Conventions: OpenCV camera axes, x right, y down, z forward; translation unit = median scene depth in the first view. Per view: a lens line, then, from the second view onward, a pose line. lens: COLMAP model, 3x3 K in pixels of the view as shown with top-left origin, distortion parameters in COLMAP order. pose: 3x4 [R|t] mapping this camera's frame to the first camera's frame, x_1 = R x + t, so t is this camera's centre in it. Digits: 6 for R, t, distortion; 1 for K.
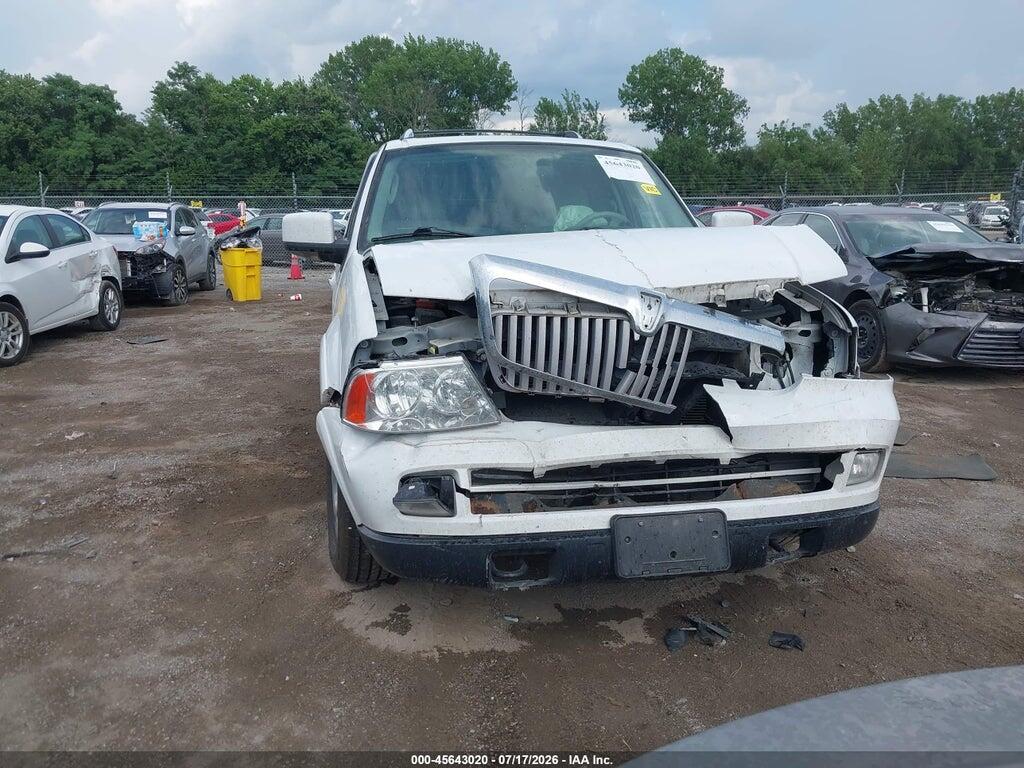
lens RADIAL K [[842.9, 0, 495.0], [0, 842.9, 387.4], [0, 0, 1]] dist [0.036695, -0.011350]
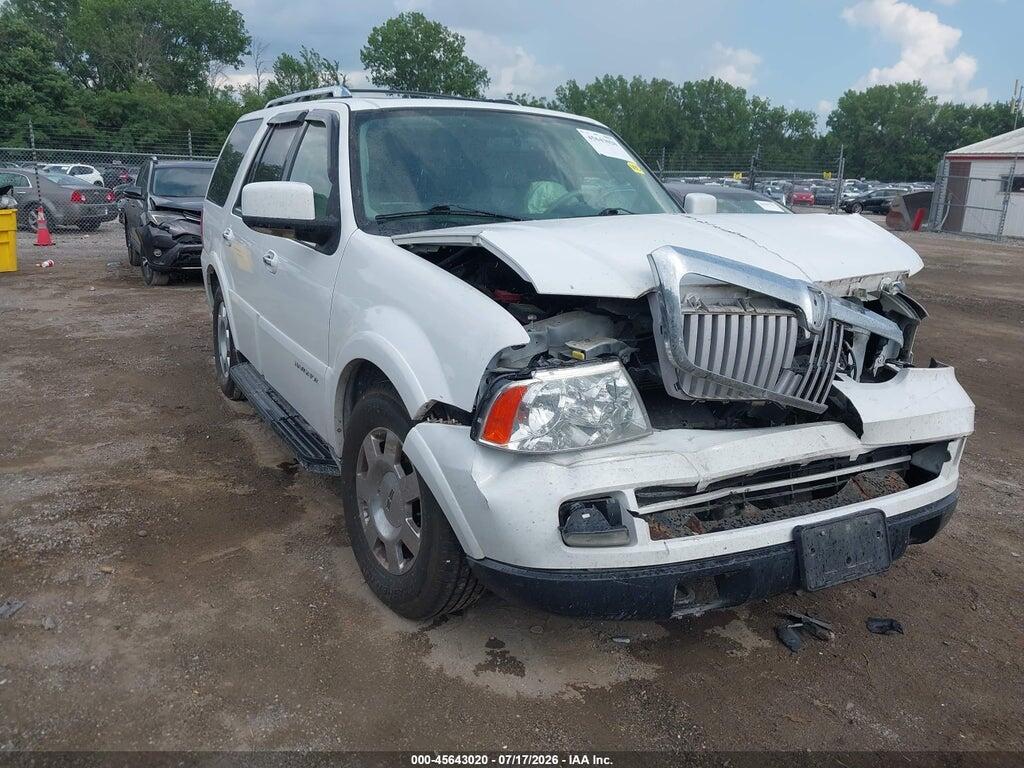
lens RADIAL K [[831.2, 0, 511.6], [0, 831.2, 402.9], [0, 0, 1]] dist [0.012623, -0.000294]
pose [[0.946960, -0.050769, 0.317317, -0.407116], [0.031995, 0.997430, 0.064102, -0.050752], [-0.319755, -0.050549, 0.946151, 0.211403]]
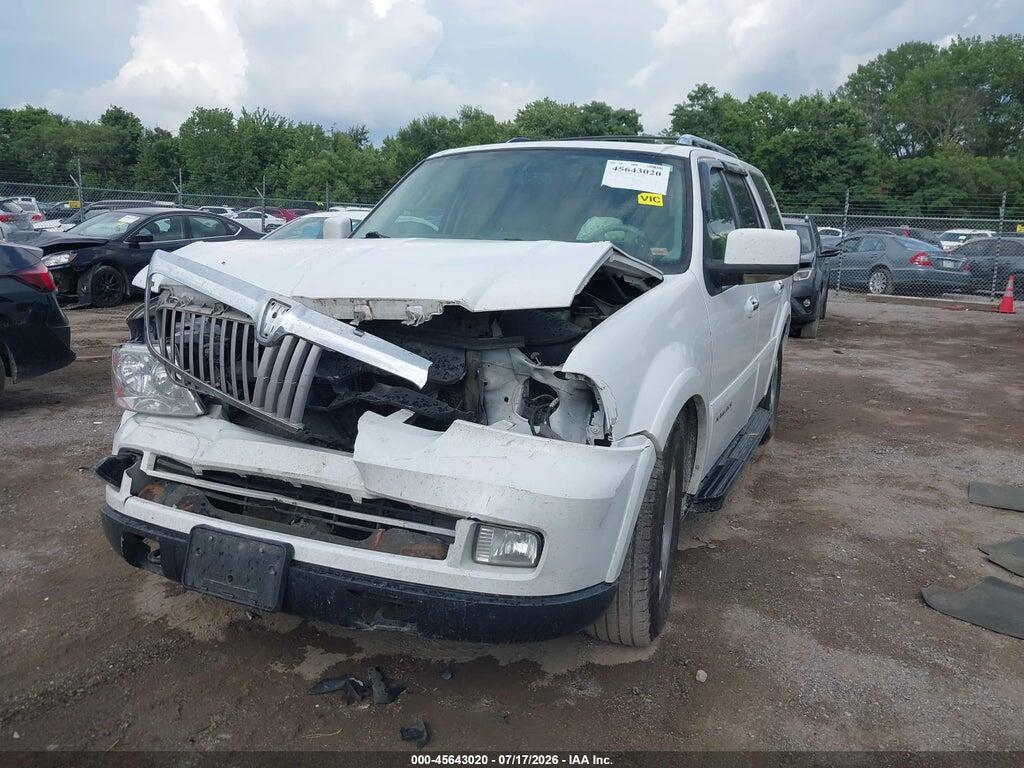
lens RADIAL K [[842.9, 0, 495.0], [0, 842.9, 387.4], [0, 0, 1]] dist [0.036695, -0.011350]
pose [[0.829064, 0.140265, -0.541274, 0.845928], [-0.150804, 0.988245, 0.025109, -0.071797], [0.538433, 0.060809, 0.840471, 0.324491]]
